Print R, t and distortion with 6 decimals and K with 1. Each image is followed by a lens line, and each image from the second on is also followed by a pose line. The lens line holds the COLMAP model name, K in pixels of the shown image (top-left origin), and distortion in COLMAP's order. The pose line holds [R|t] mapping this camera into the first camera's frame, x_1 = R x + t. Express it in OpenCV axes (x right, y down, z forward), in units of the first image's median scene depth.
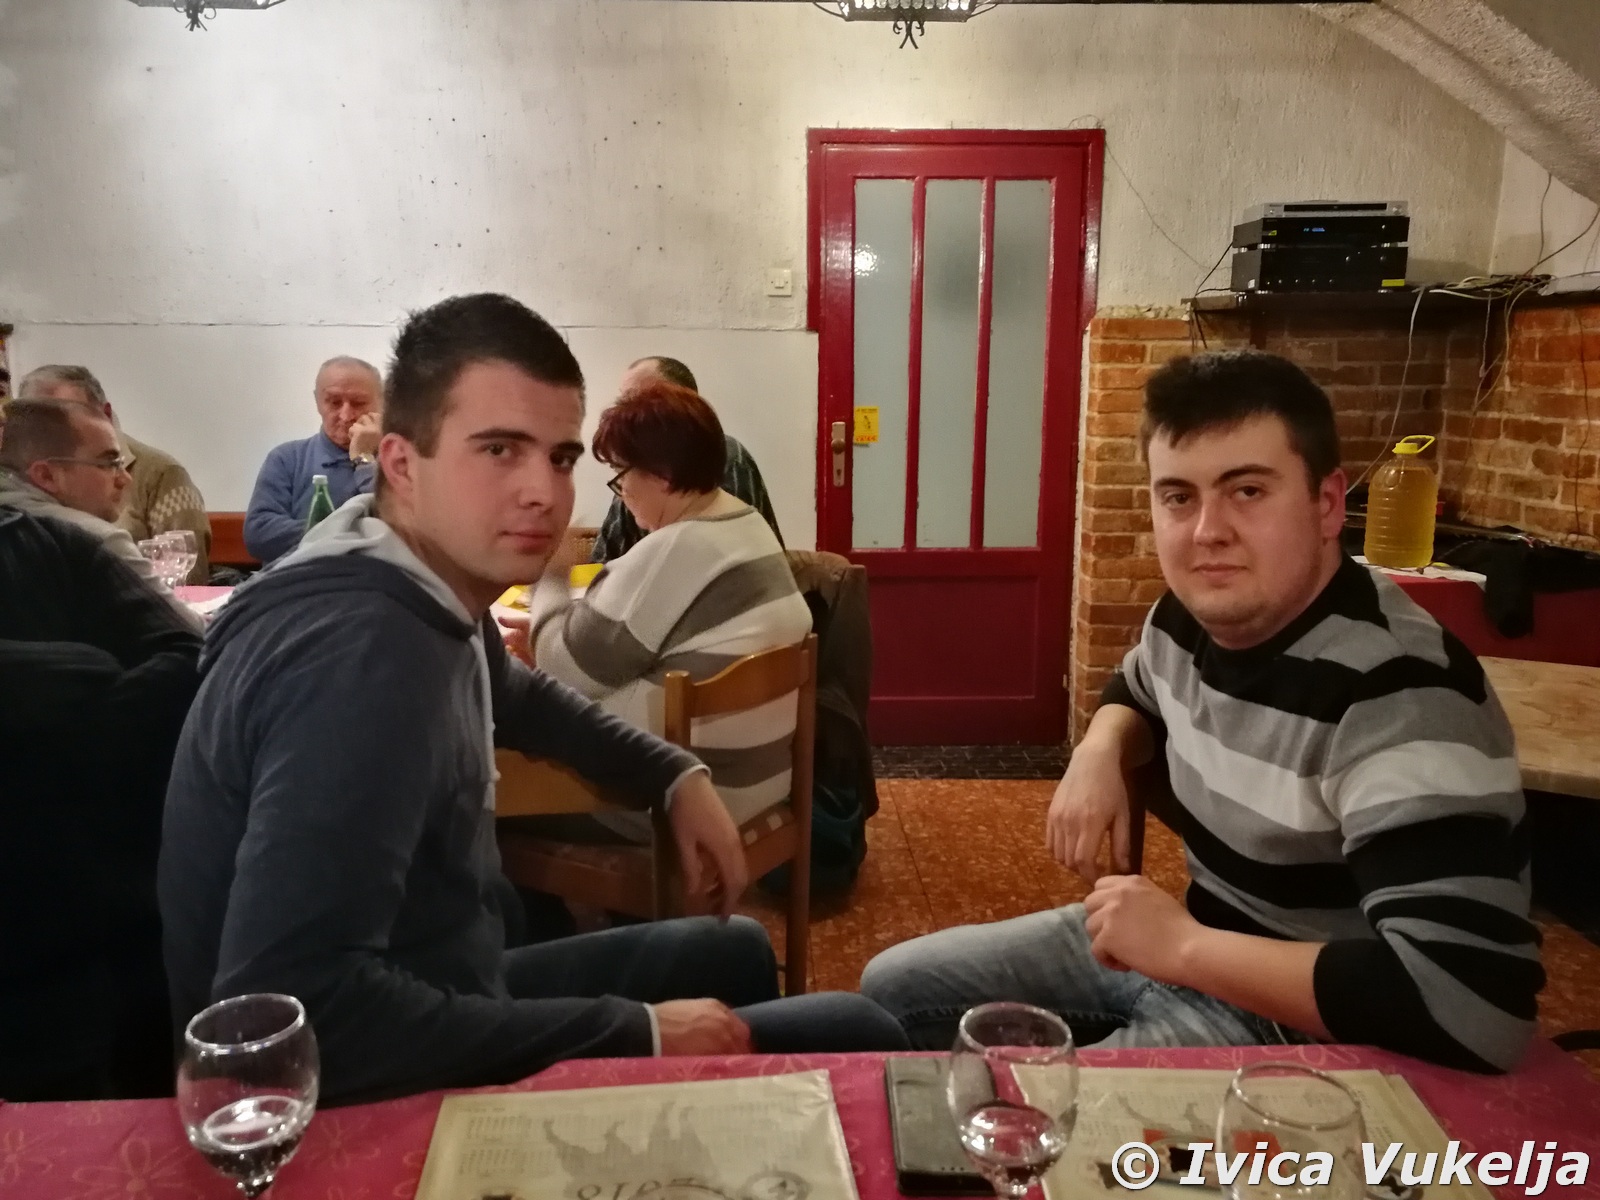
lens RADIAL K [[1270.4, 0, 801.2], [0, 1270.4, 607.6], [0, 0, 1]] dist [0.046149, -0.049069]
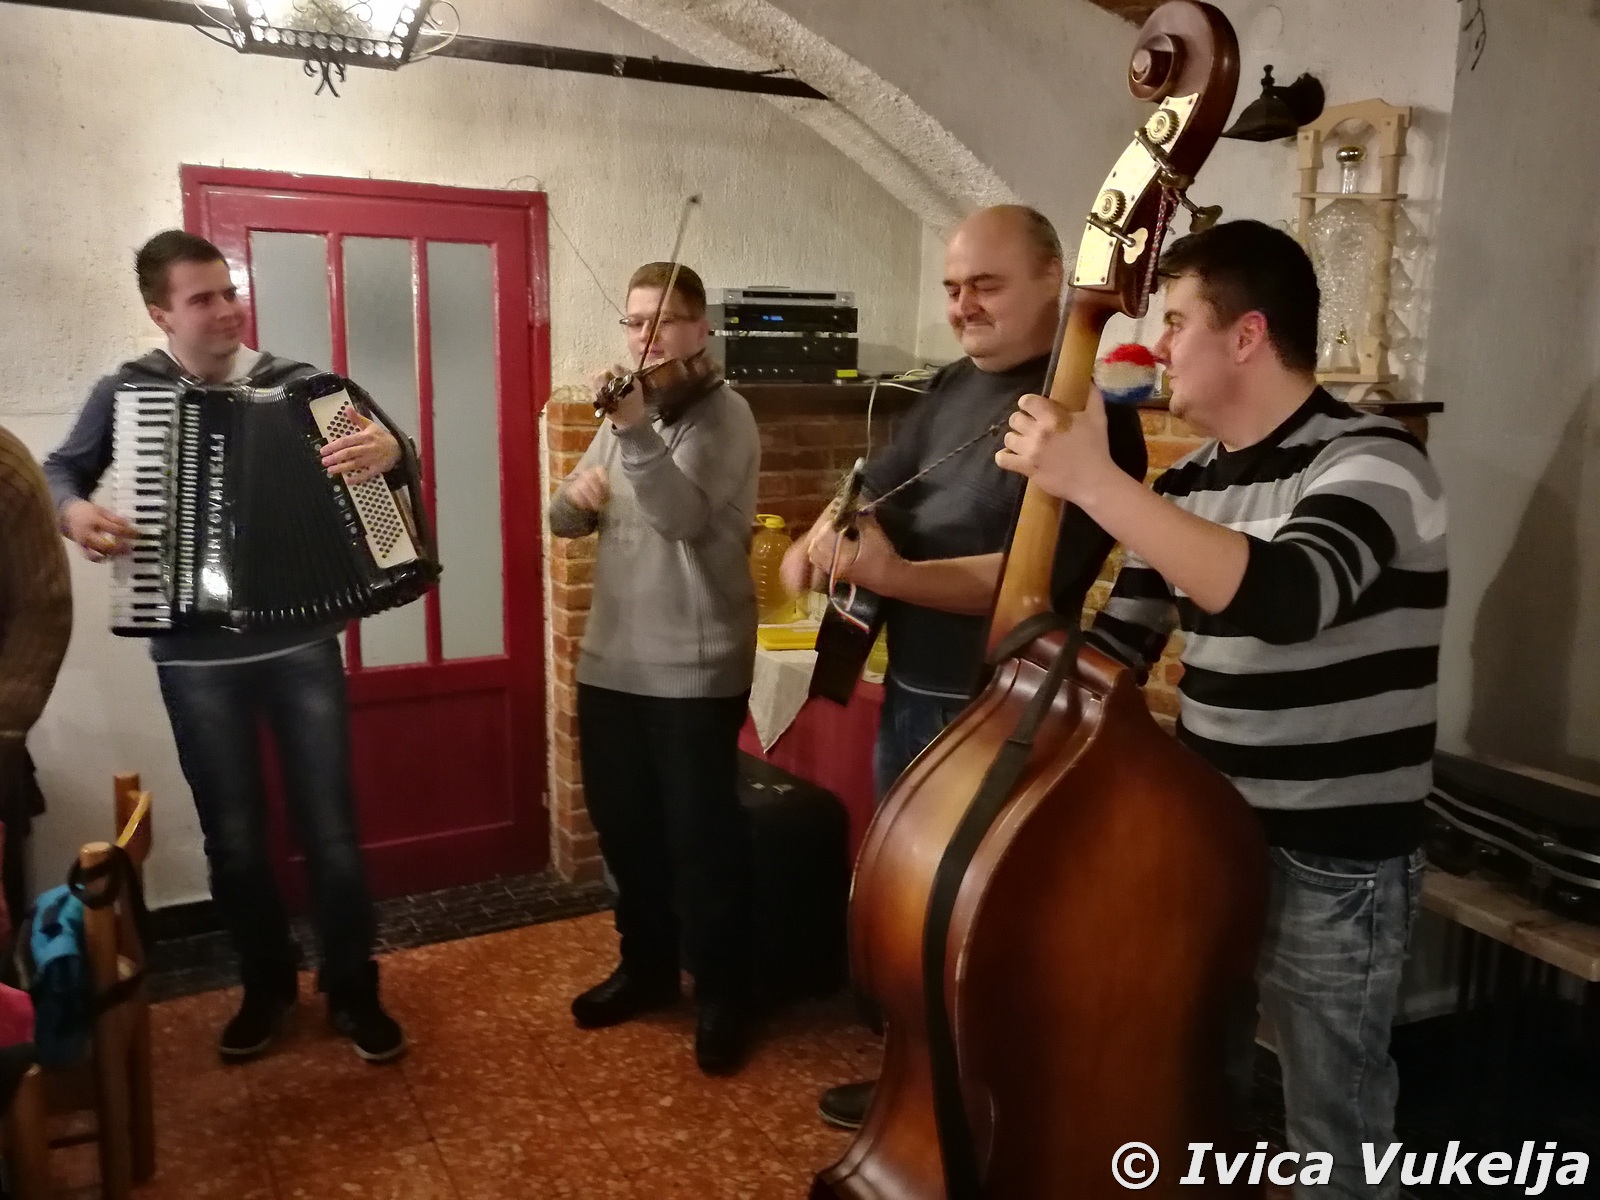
lens RADIAL K [[1283.5, 0, 795.1], [0, 1283.5, 596.3], [0, 0, 1]] dist [0.040308, -0.046248]
pose [[0.893555, -0.070322, 0.443411, -0.029118], [0.073924, 0.997222, 0.009181, -0.086267], [-0.442825, 0.024575, 0.896271, 0.116167]]
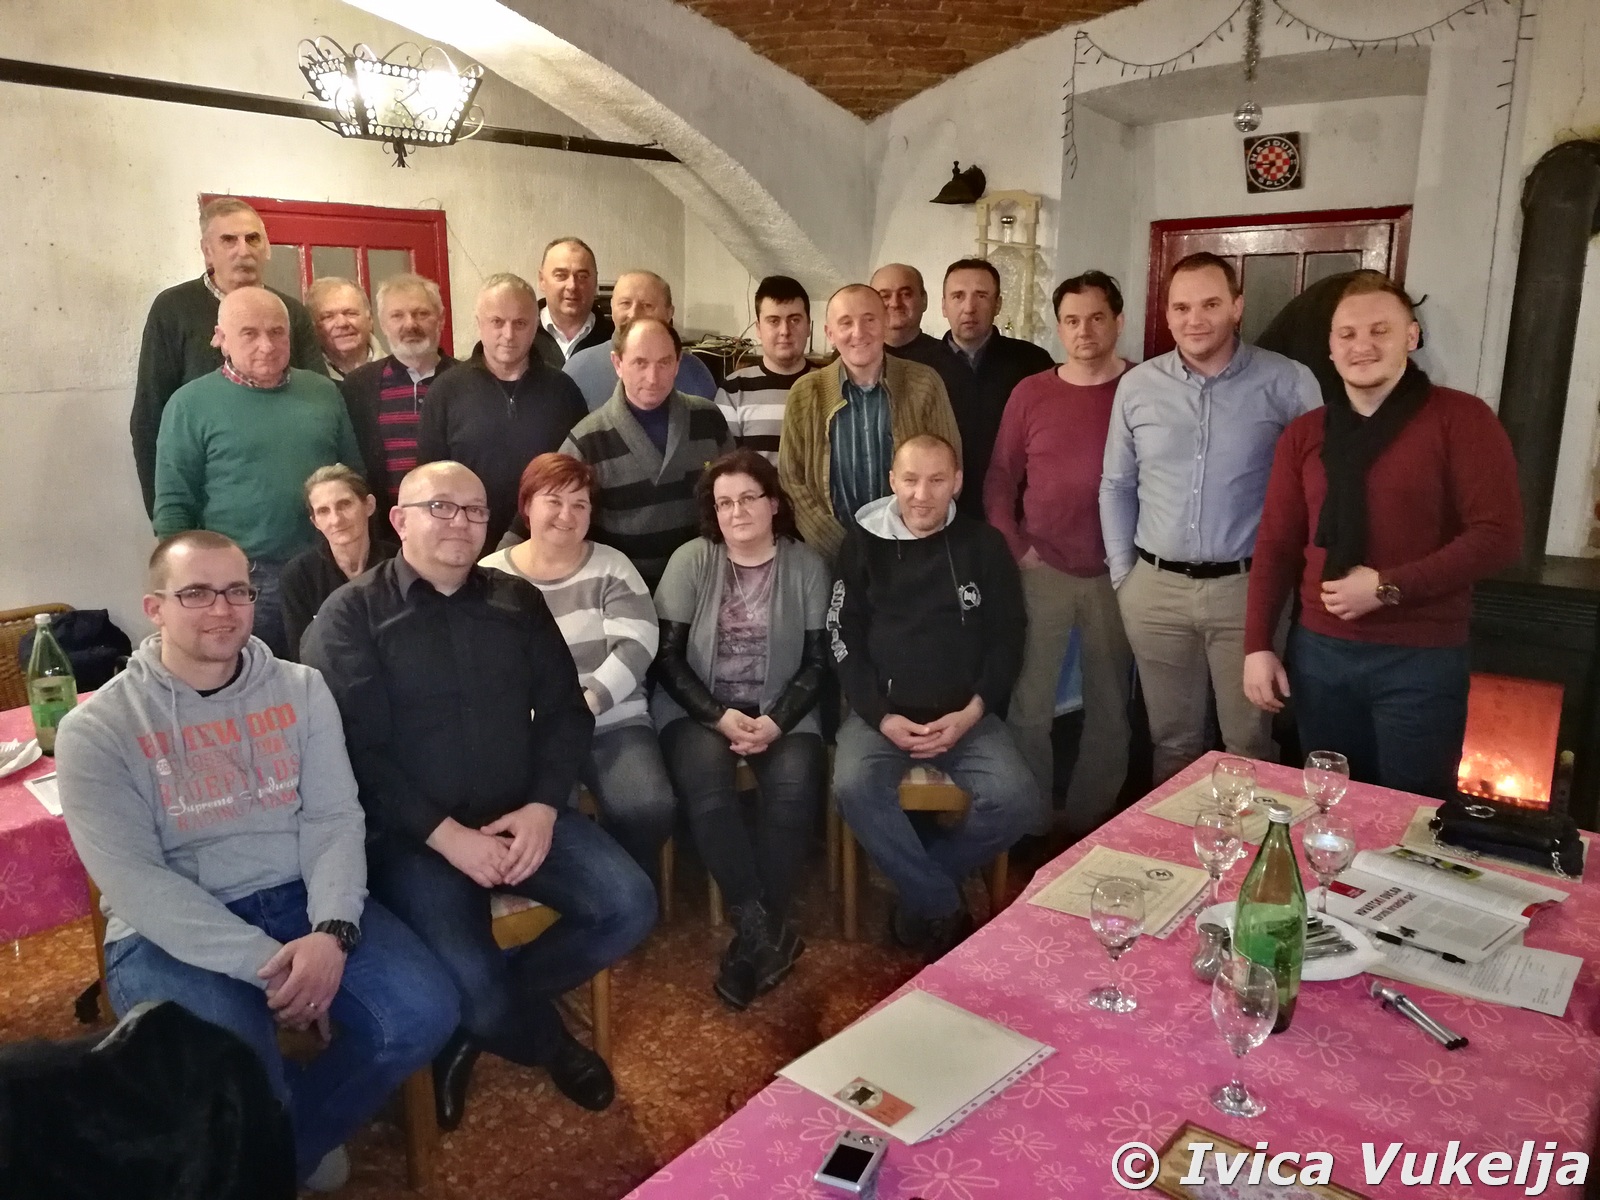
lens RADIAL K [[1287.9, 0, 801.7], [0, 1287.9, 608.7], [0, 0, 1]] dist [0.035567, -0.037924]
pose [[0.665944, -0.166709, 0.727136, -0.488319], [0.133666, 0.985602, 0.103550, -0.087318], [-0.733929, 0.028235, 0.678639, -0.060400]]
